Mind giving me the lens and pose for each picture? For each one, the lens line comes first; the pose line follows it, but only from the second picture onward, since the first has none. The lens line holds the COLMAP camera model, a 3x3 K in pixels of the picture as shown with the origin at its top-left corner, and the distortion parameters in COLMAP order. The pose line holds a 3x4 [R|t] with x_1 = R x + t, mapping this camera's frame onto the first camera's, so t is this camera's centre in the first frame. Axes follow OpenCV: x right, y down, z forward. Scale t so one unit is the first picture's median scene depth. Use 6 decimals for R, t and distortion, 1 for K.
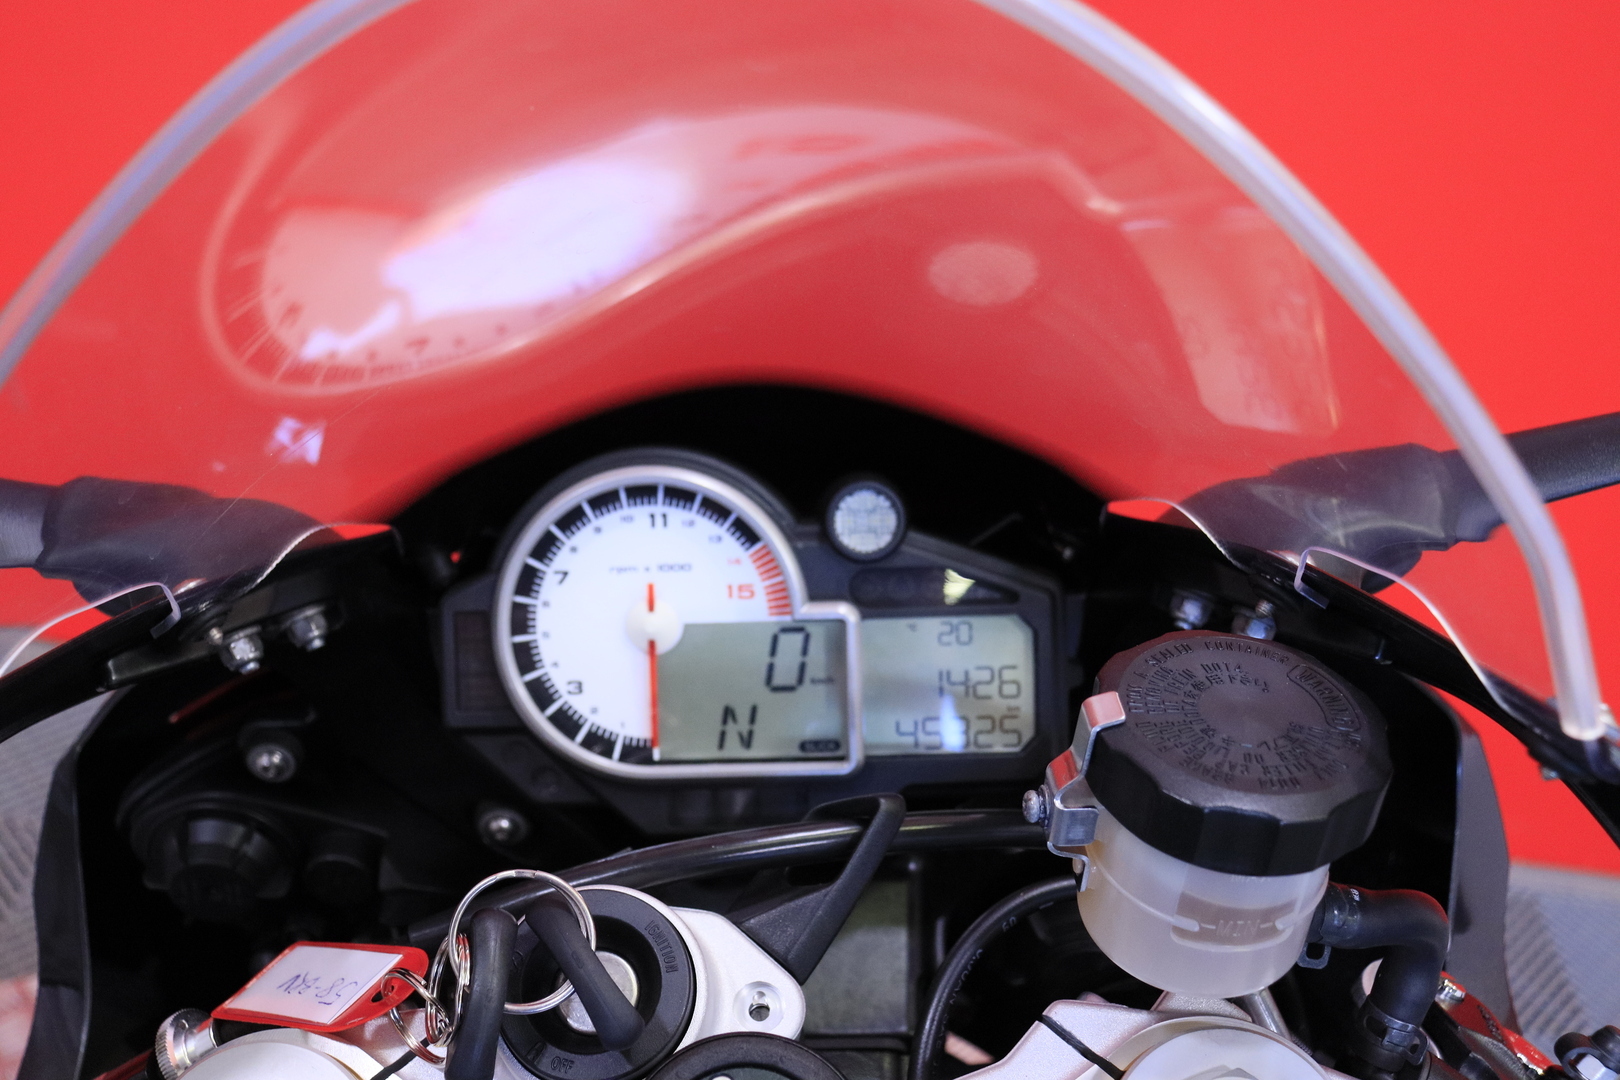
lens RADIAL K [[1854.1, 0, 810.0], [0, 1854.1, 540.0], [0, 0, 1]] dist [-0.083528, 0.029841]
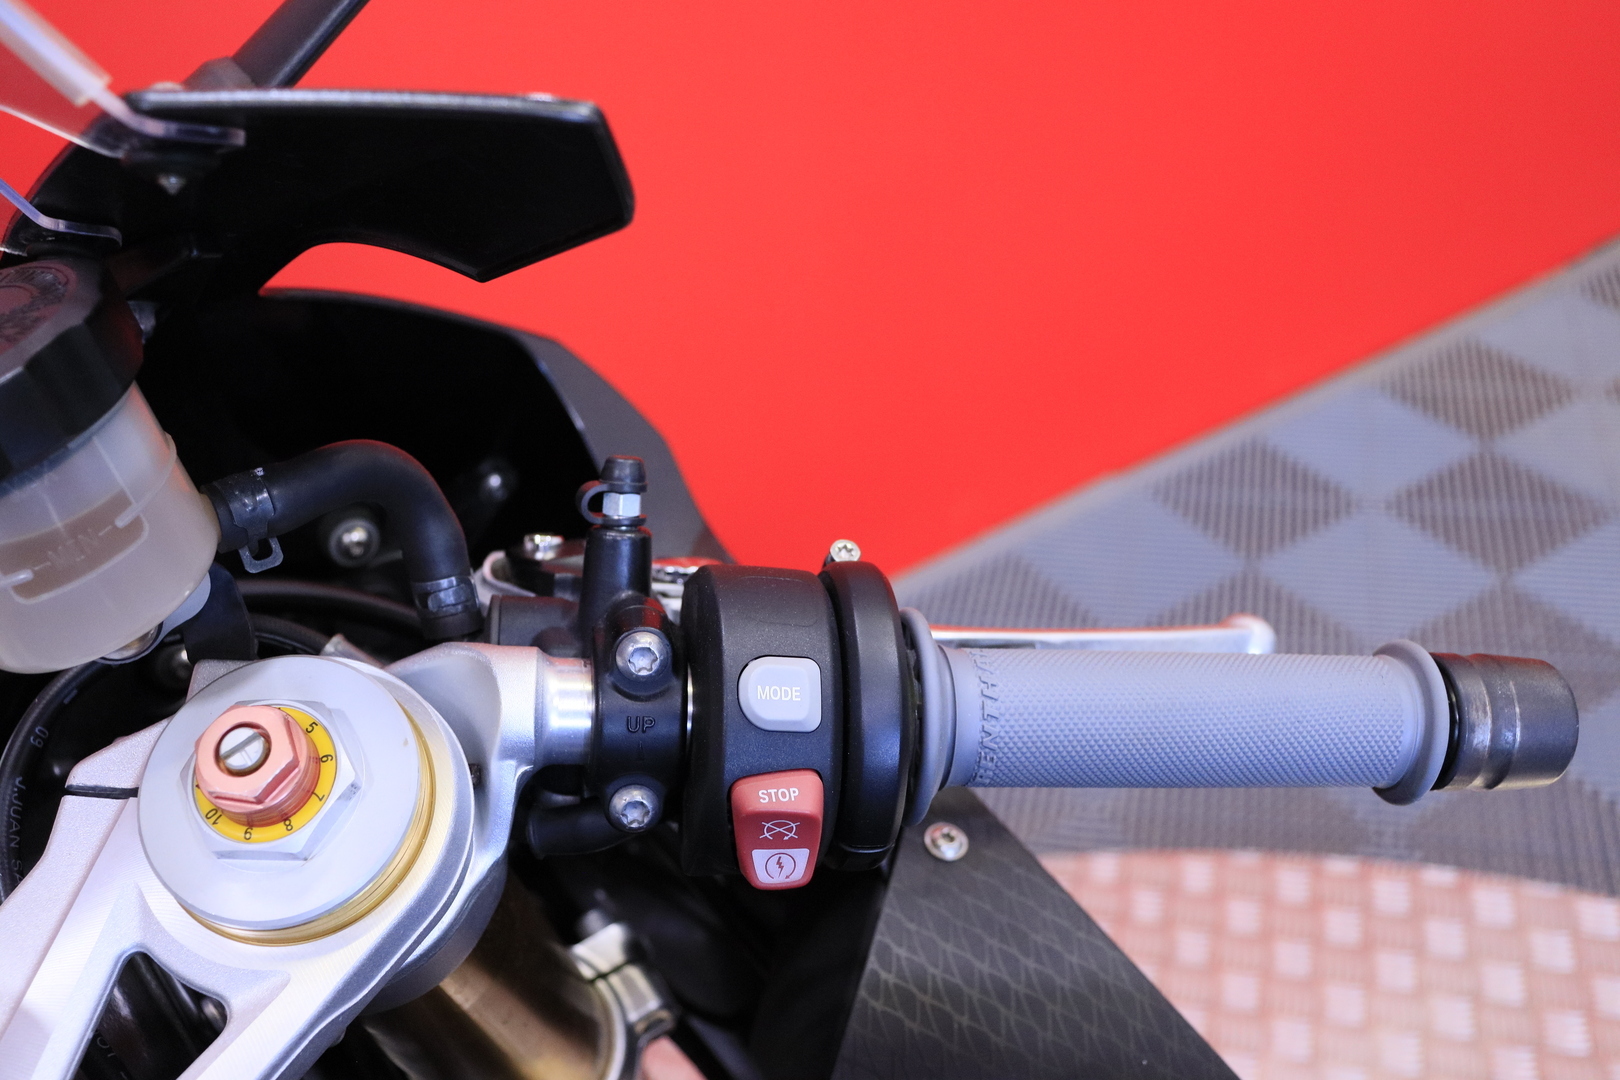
lens RADIAL K [[1854.1, 0, 810.0], [0, 1854.1, 540.0], [0, 0, 1]] dist [-0.083528, 0.029841]
pose [[0.805029, -0.531637, 0.263232, 0.254589], [0.528360, 0.844306, 0.089347, 0.278028], [-0.269749, 0.067155, 0.960586, 0.062358]]
